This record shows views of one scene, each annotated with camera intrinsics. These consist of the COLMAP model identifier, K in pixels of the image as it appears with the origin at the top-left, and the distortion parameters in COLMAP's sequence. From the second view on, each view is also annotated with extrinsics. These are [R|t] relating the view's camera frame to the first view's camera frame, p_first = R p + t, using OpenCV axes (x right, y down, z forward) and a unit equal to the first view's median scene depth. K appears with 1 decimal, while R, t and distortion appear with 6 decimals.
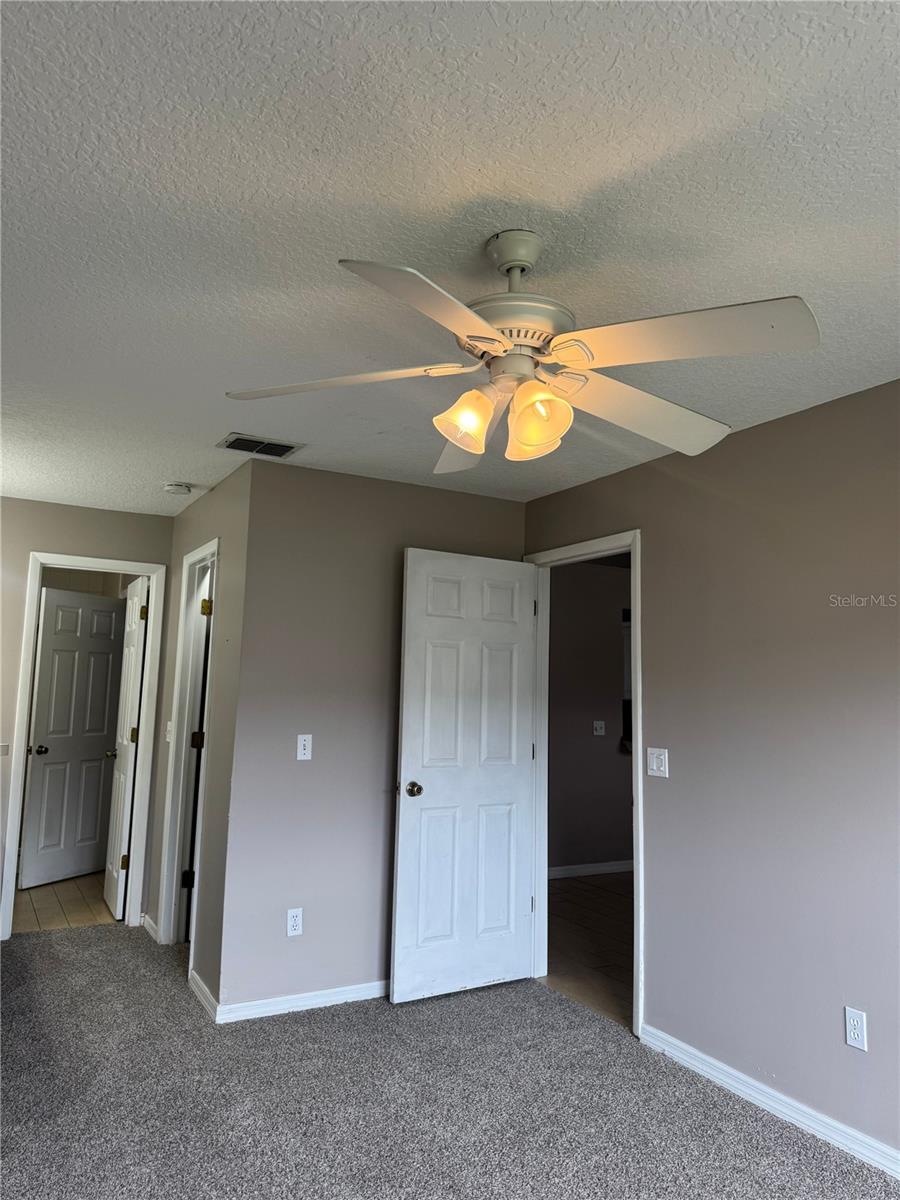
lens RADIAL K [[844.5, 0, 450.0], [0, 844.5, 600.0], [0, 0, 1]] dist [0.029729, -0.004023]
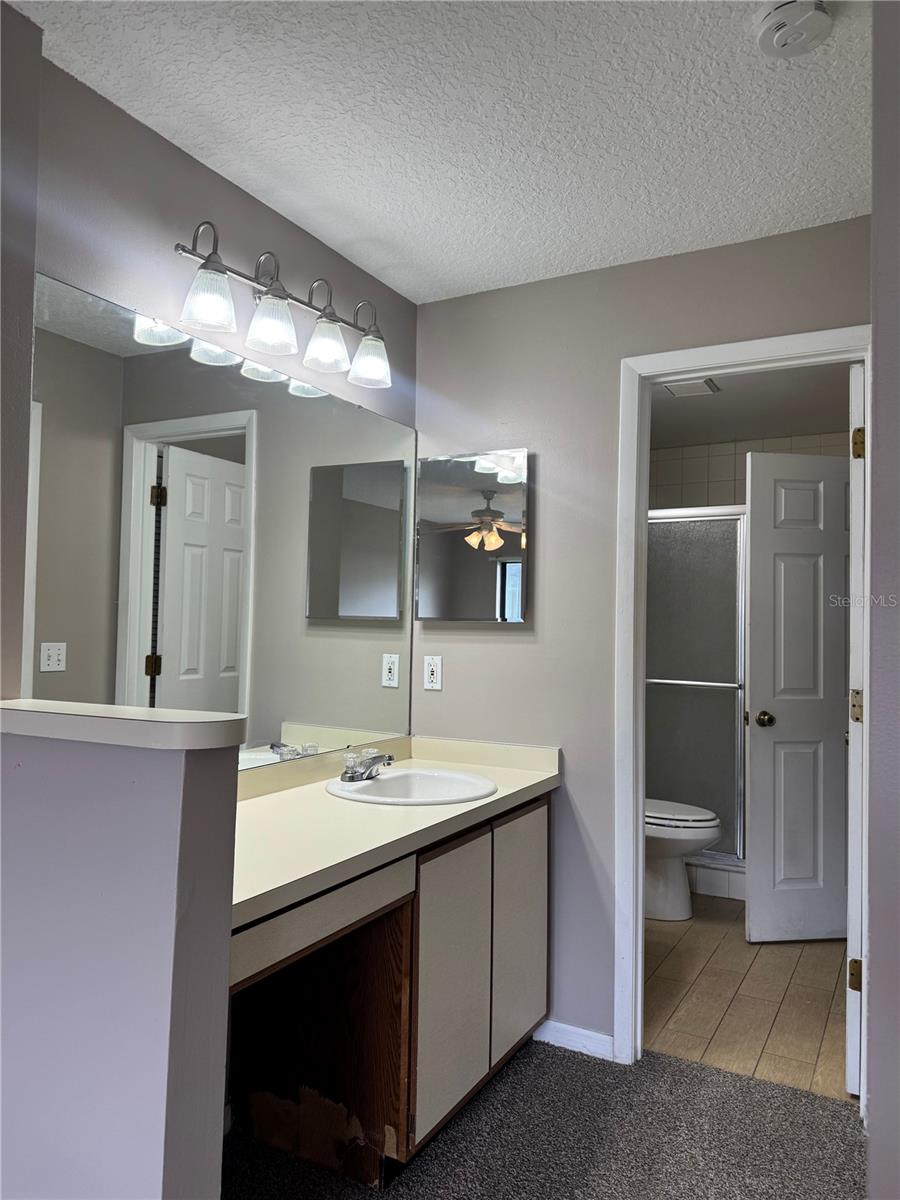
lens RADIAL K [[844.5, 0, 450.0], [0, 844.5, 600.0], [0, 0, 1]] dist [0.029729, -0.004023]
pose [[0.521023, -0.045115, -0.852349, -0.078404], [0.090488, 0.995894, 0.002601, 0.070235], [0.848733, -0.078483, 0.522966, 0.501264]]
